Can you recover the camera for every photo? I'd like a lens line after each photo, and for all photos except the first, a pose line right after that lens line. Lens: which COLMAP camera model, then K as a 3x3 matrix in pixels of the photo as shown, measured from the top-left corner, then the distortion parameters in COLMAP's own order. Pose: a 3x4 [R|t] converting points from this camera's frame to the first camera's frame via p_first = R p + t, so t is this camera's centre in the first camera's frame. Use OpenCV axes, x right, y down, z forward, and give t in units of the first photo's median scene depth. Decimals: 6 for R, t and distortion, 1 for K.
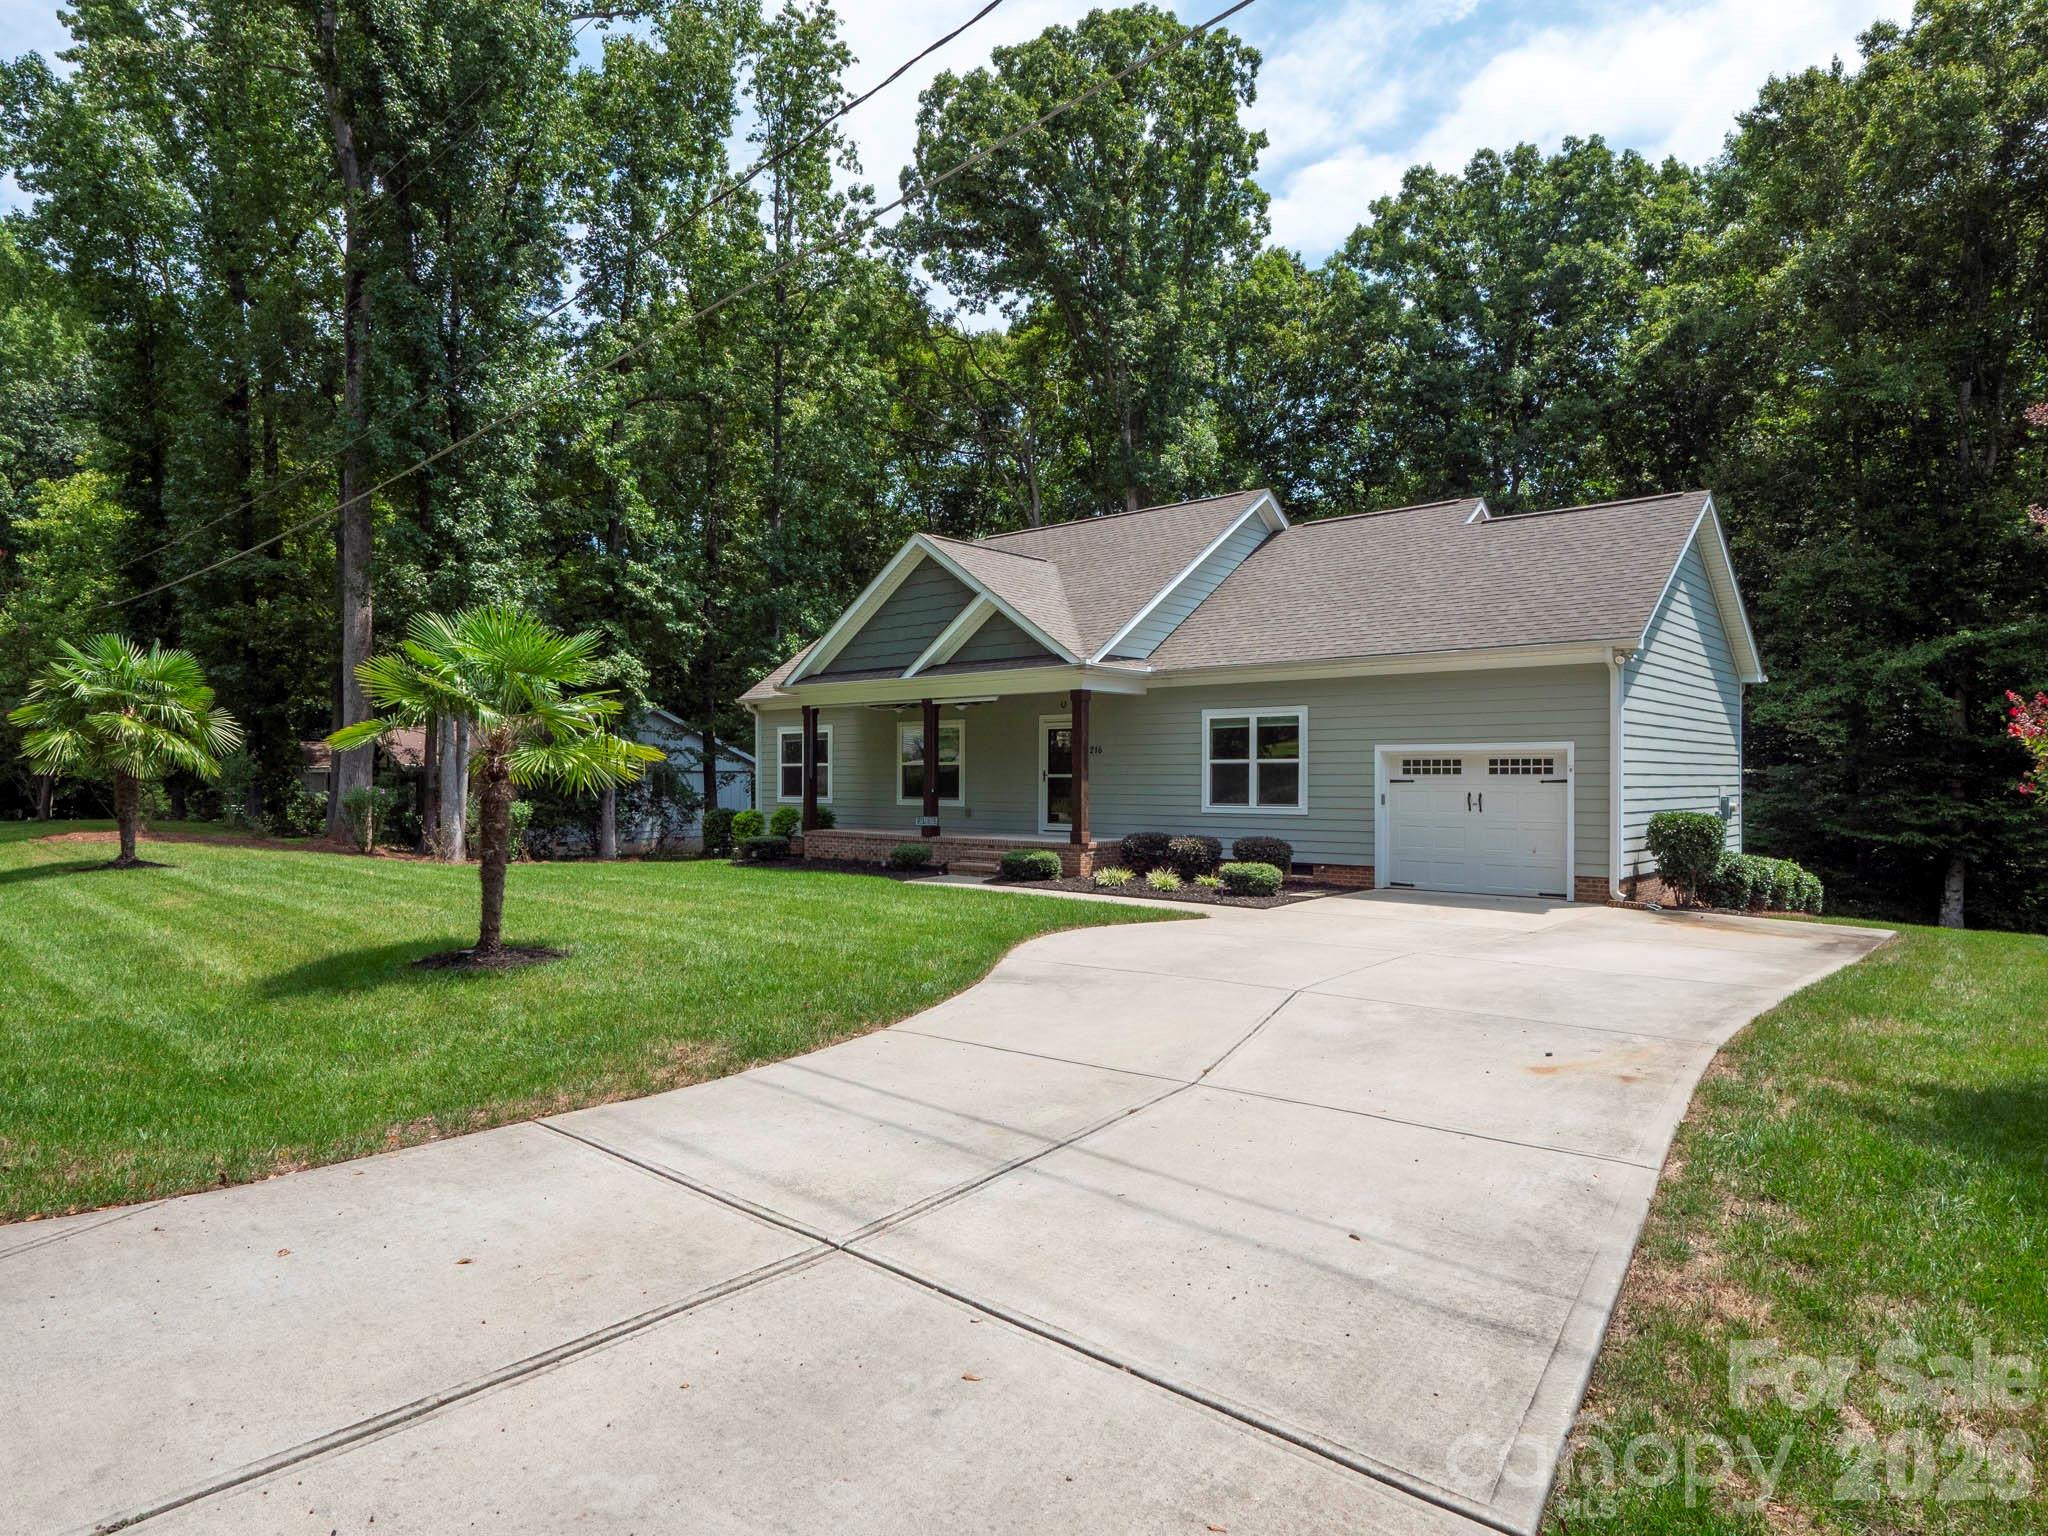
lens RADIAL K [[1271.9, 0, 1056.4], [0, 1271.9, 773.8], [0, 0, 1]] dist [-0.027613, 0.004093]
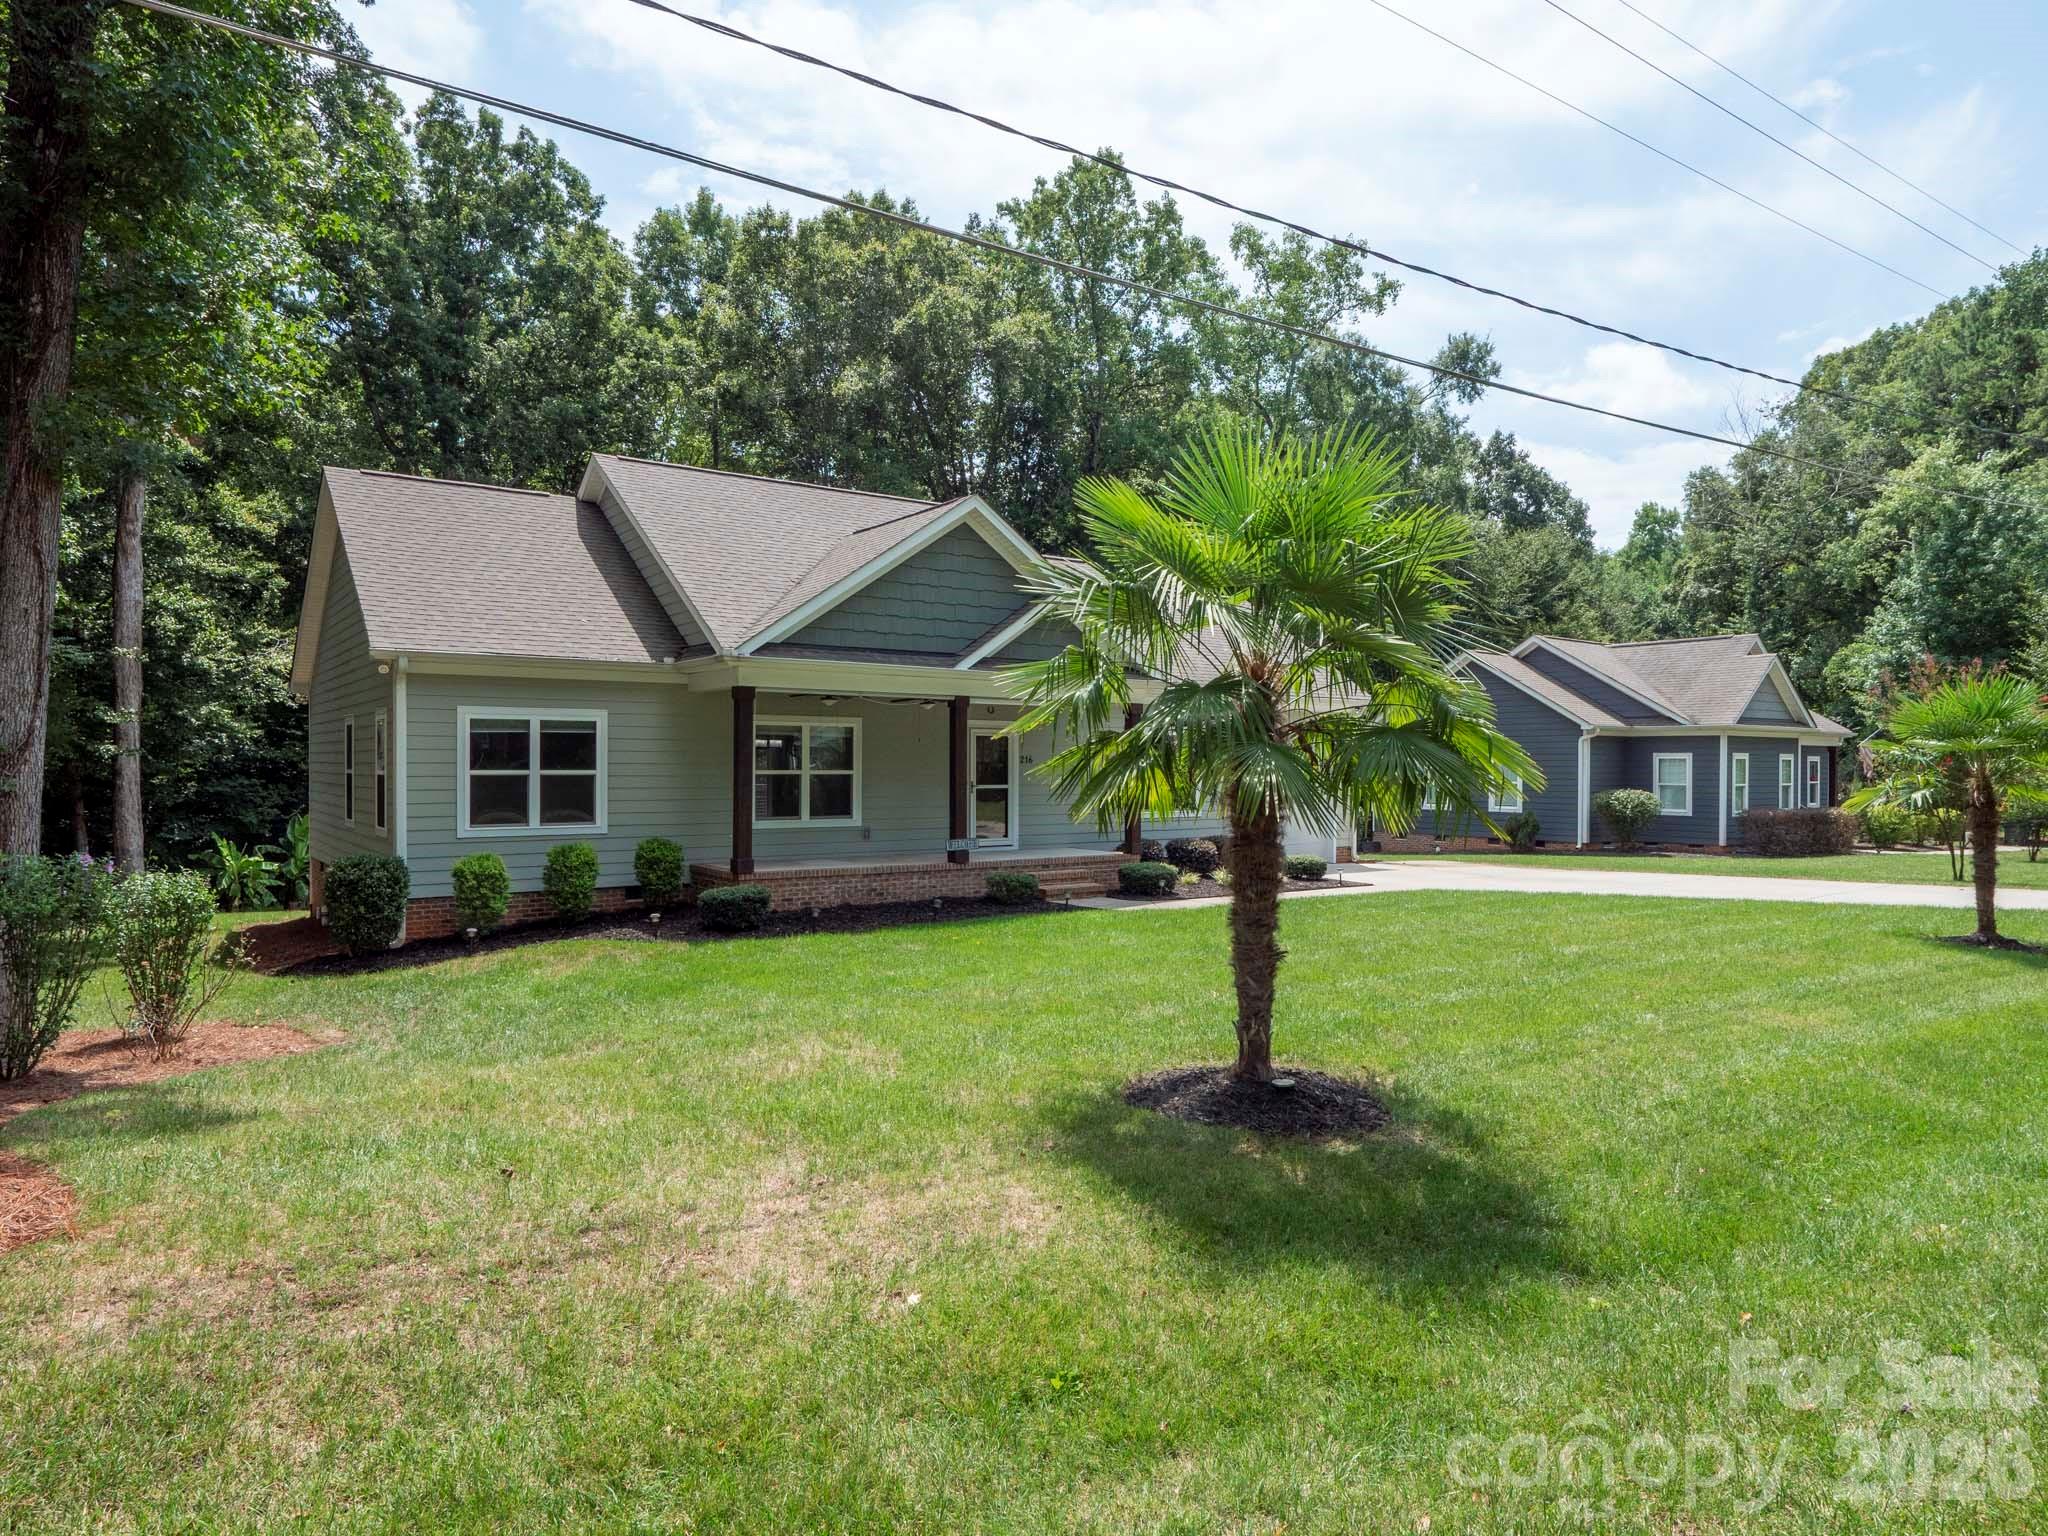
lens RADIAL K [[1246.3, 0, 1024.0], [0, 1246.3, 768.0], [0, 0, 1]] dist [-0.050454, 0.001001]
pose [[0.230001, -0.001809, 0.973189, -0.874903], [-0.005842, 0.999978, 0.003239, -0.015219], [-0.973173, -0.006430, 0.229985, 0.771896]]
